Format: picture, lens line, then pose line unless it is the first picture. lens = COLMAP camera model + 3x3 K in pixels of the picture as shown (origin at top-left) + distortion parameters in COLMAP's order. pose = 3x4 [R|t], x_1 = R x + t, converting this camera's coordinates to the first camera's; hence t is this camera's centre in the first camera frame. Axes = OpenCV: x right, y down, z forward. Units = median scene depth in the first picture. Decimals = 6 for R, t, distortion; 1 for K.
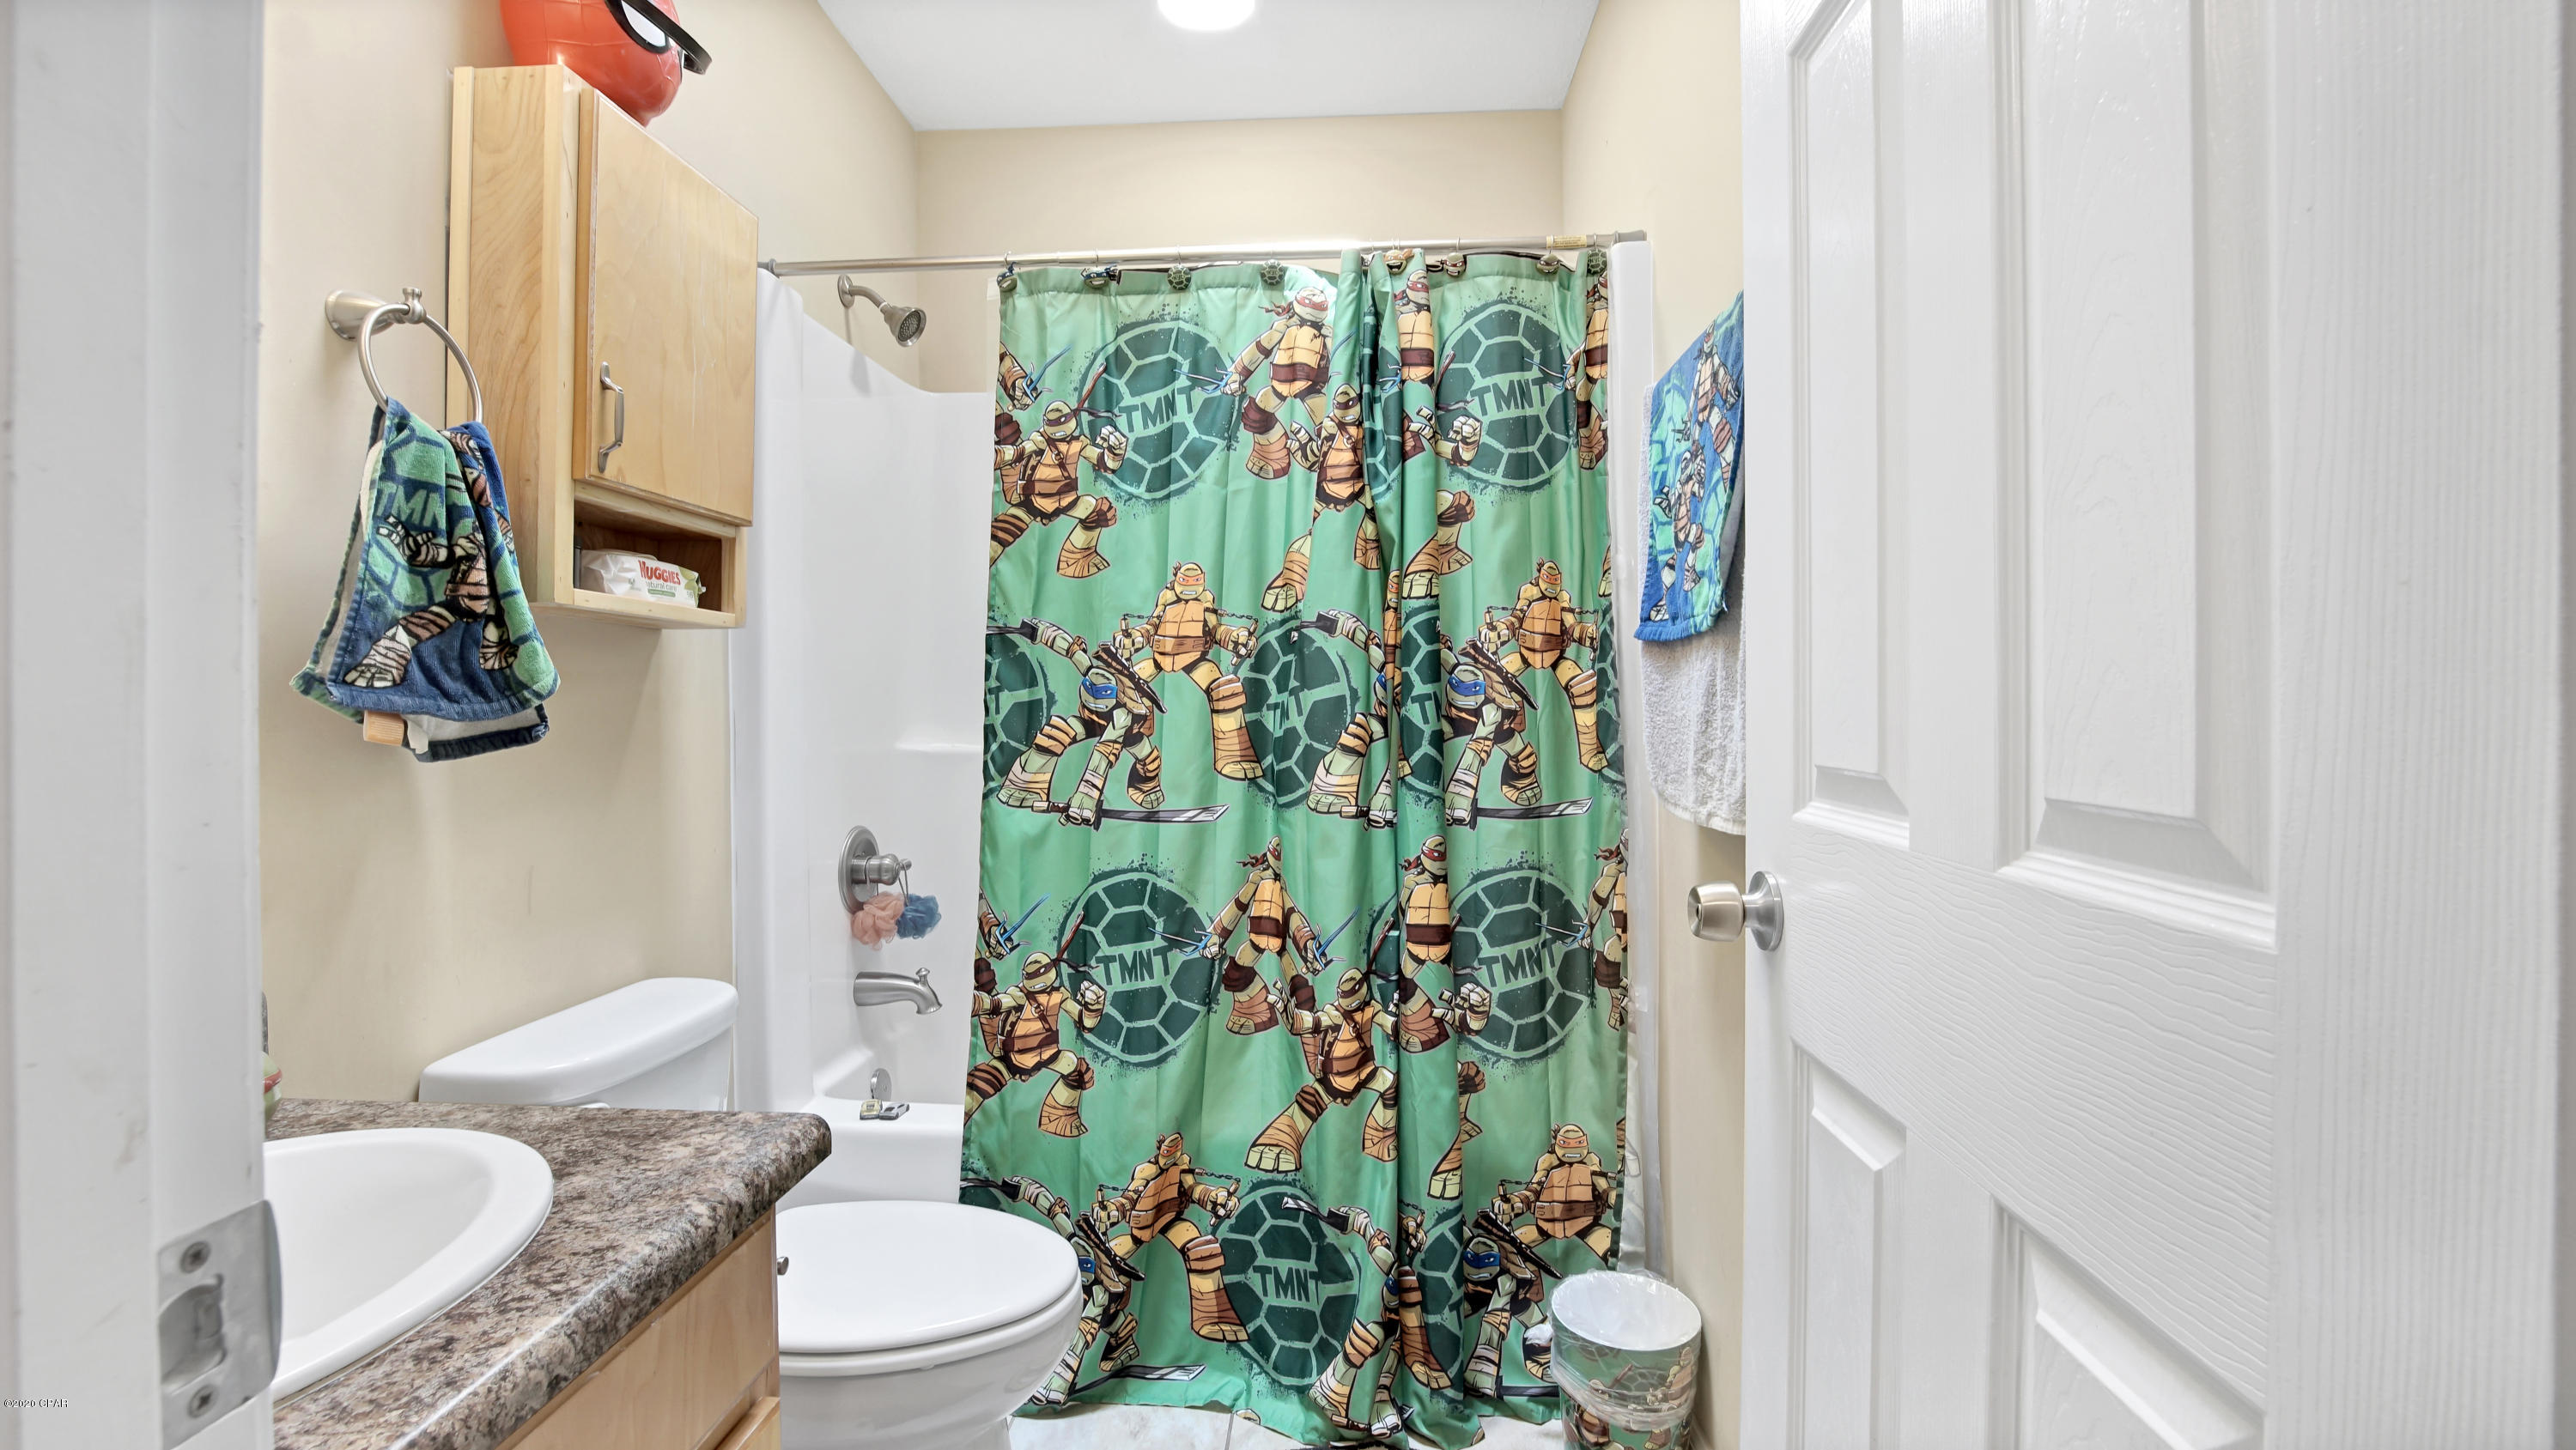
lens RADIAL K [[1186.6, 0, 1285.5], [0, 1186.6, 741.9], [0, 0, 1]] dist [-0.036853, 0.009927]
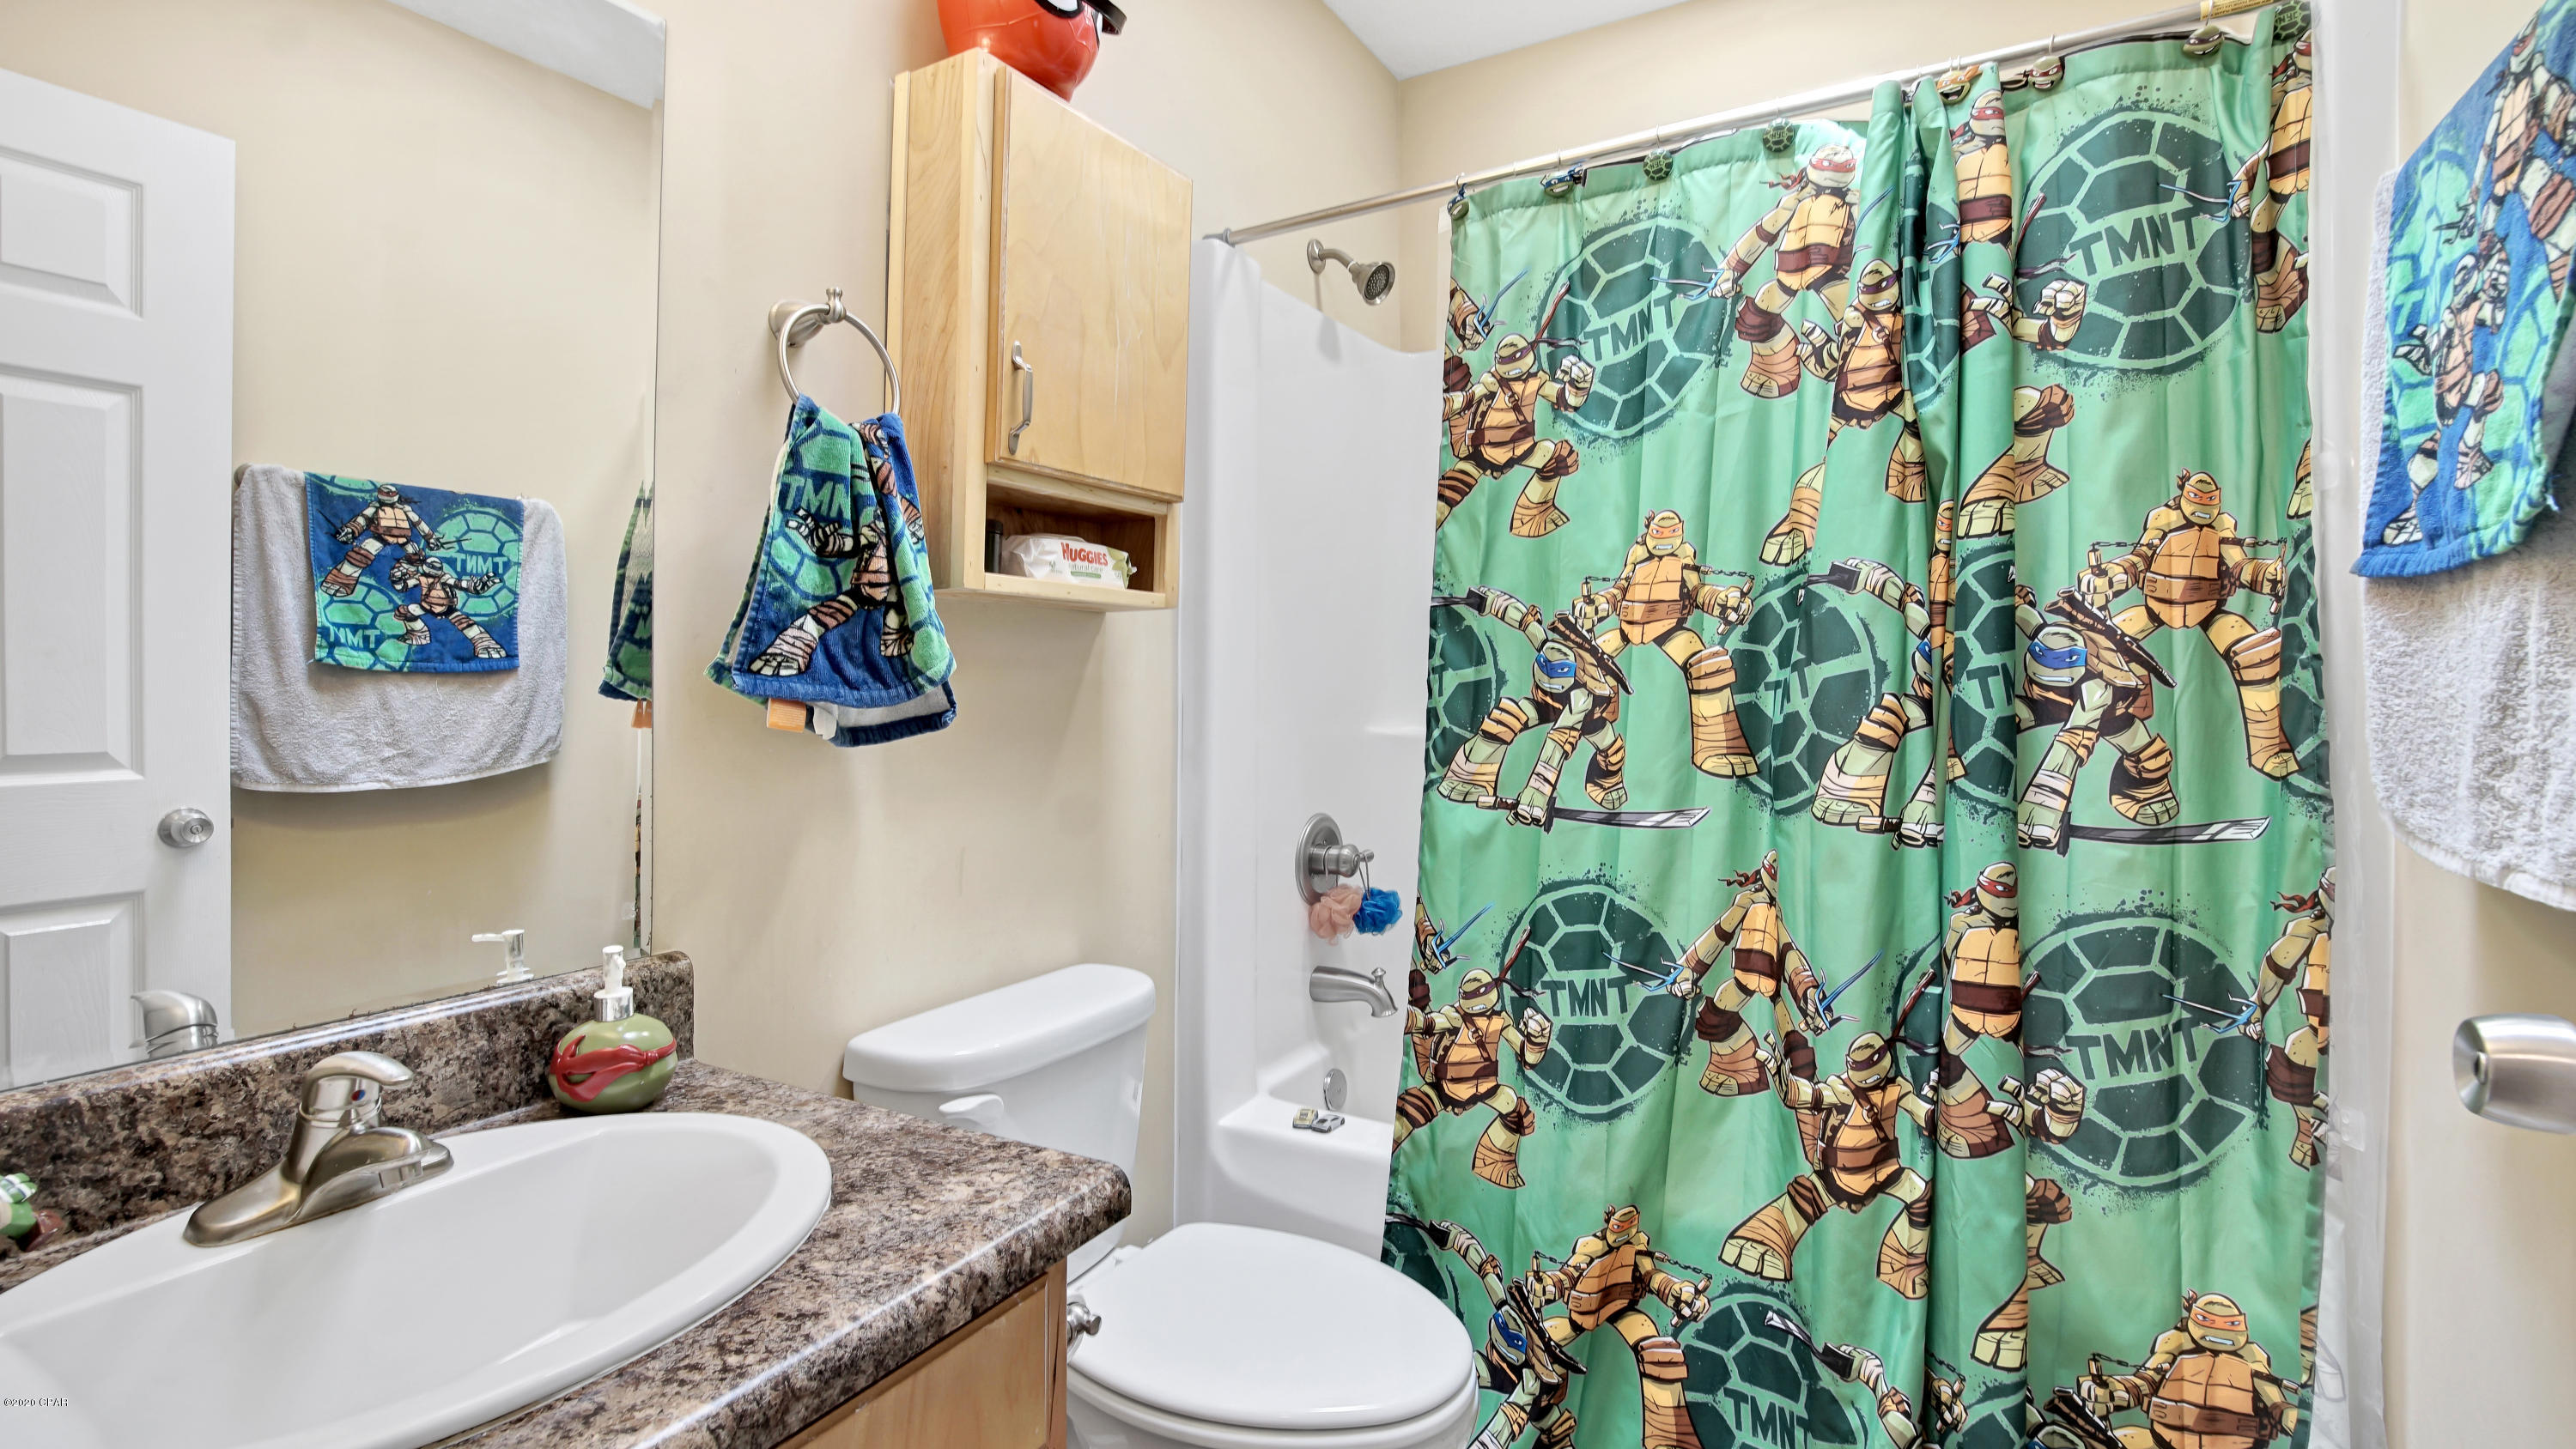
lens RADIAL K [[1186.5, 0, 1285.5], [0, 1186.5, 741.4], [0, 0, 1]] dist [-0.036853, 0.009927]
pose [[0.895352, 0.012544, -0.445182, 0.051584], [-0.004466, 0.999806, 0.019190, -0.006424], [0.445337, -0.015193, 0.895234, 0.159737]]
